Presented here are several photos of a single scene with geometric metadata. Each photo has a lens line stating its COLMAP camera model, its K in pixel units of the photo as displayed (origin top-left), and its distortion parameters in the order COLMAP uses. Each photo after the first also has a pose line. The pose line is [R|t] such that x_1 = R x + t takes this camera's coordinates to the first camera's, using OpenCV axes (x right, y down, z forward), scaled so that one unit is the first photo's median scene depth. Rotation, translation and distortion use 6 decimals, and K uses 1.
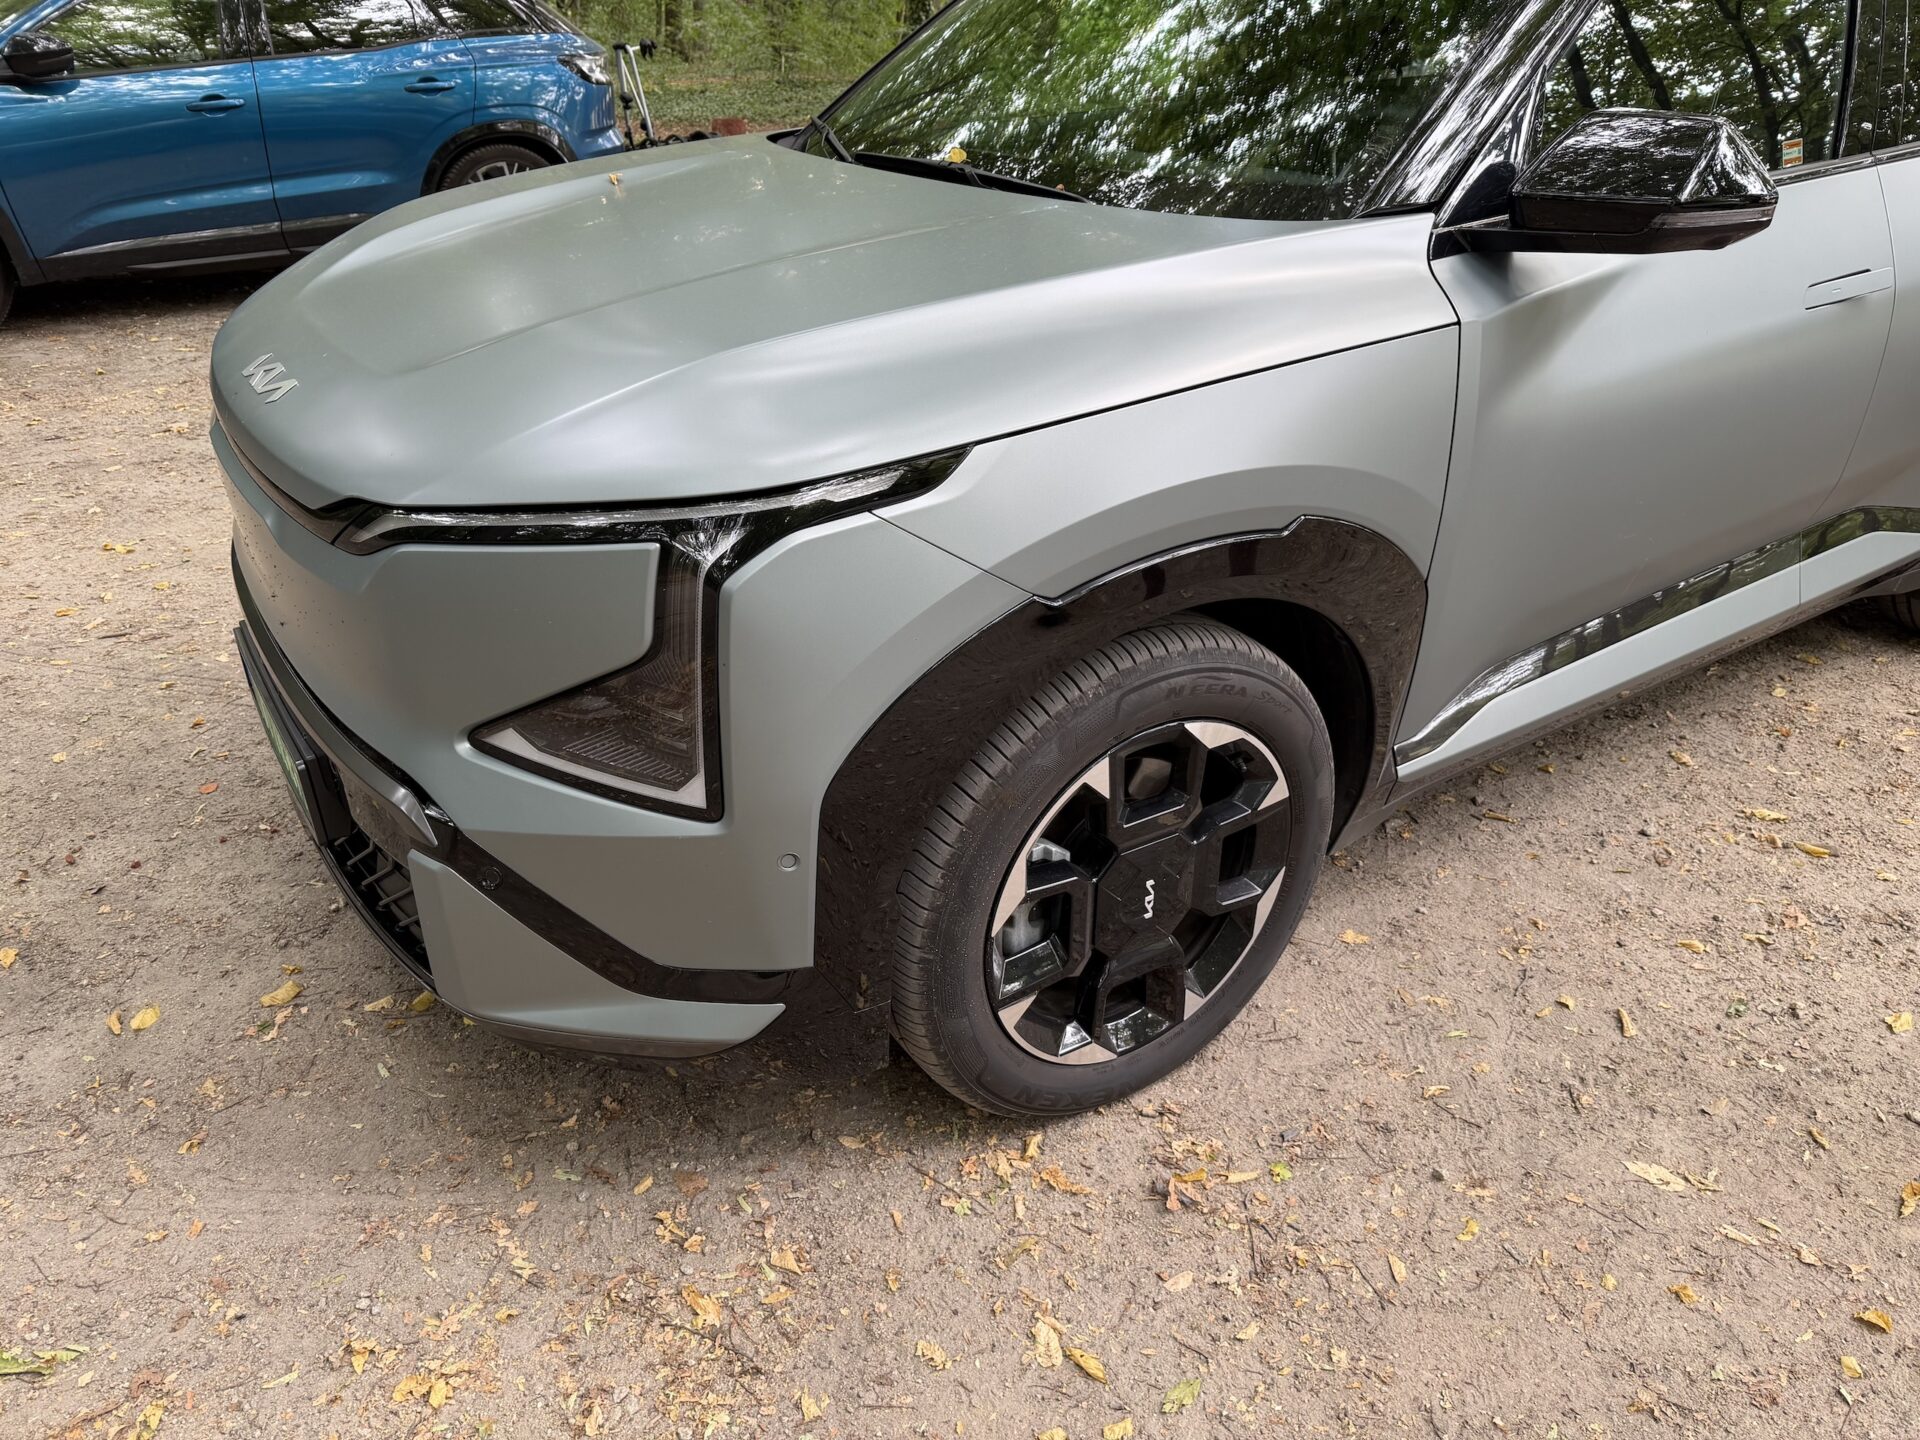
lens RADIAL K [[1327.0, 0, 959.7], [0, 1327.0, 759.0], [0, 0, 1]] dist [-0.003400, -0.003563]
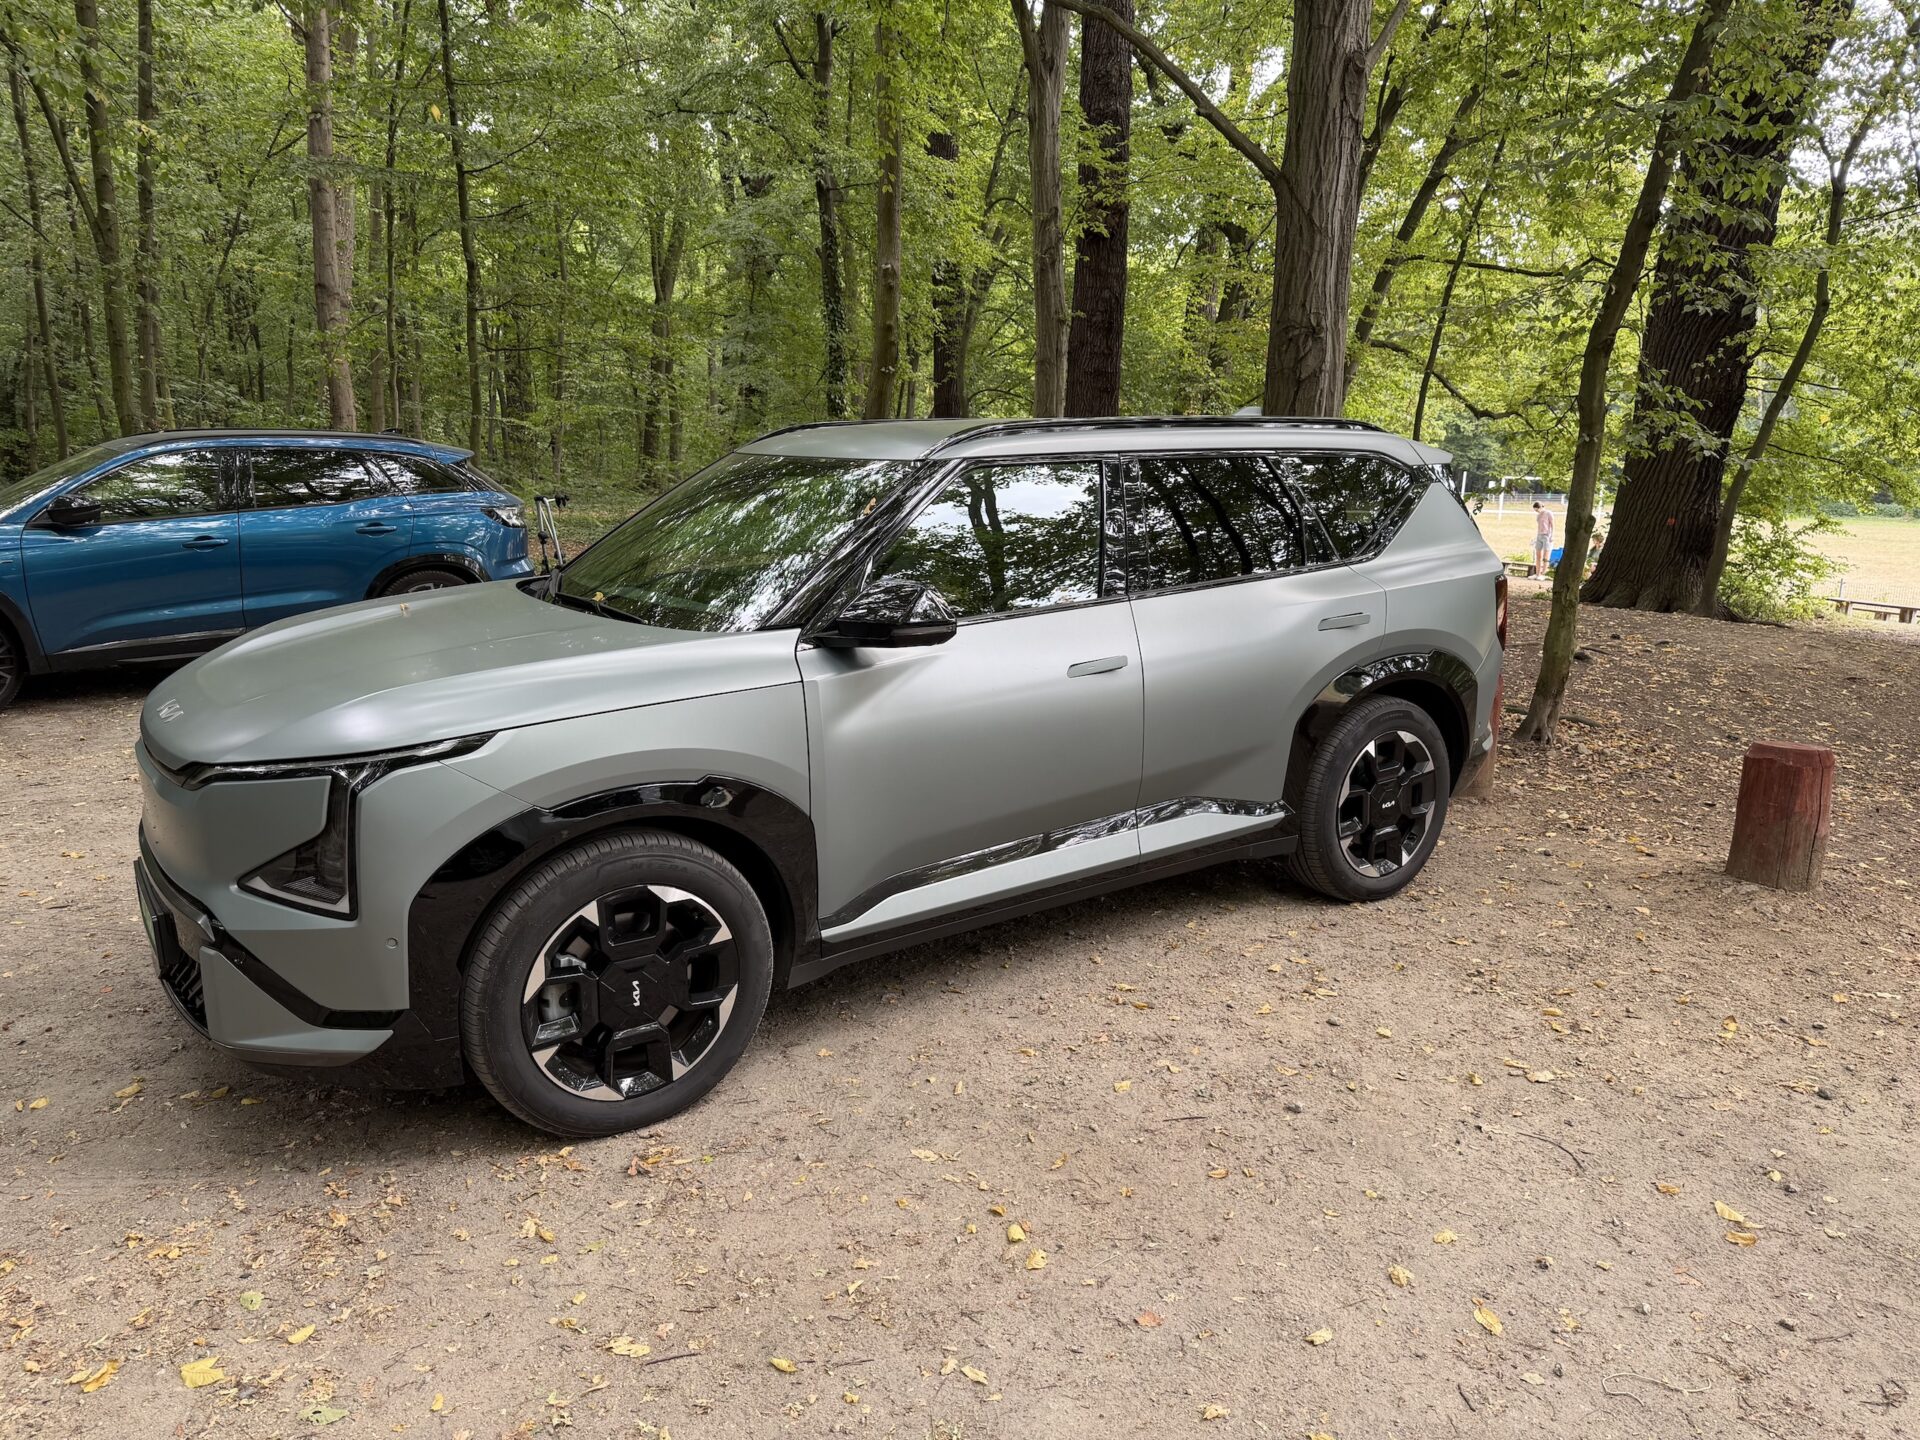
lens RADIAL K [[1327.0, 0, 959.7], [0, 1327.0, 759.0], [0, 0, 1]] dist [-0.003400, -0.003563]
pose [[0.999625, -0.006618, 0.026554, 0.503509], [0.013735, 0.960584, -0.277649, 0.284116], [-0.023670, 0.277909, 0.960316, -0.745690]]
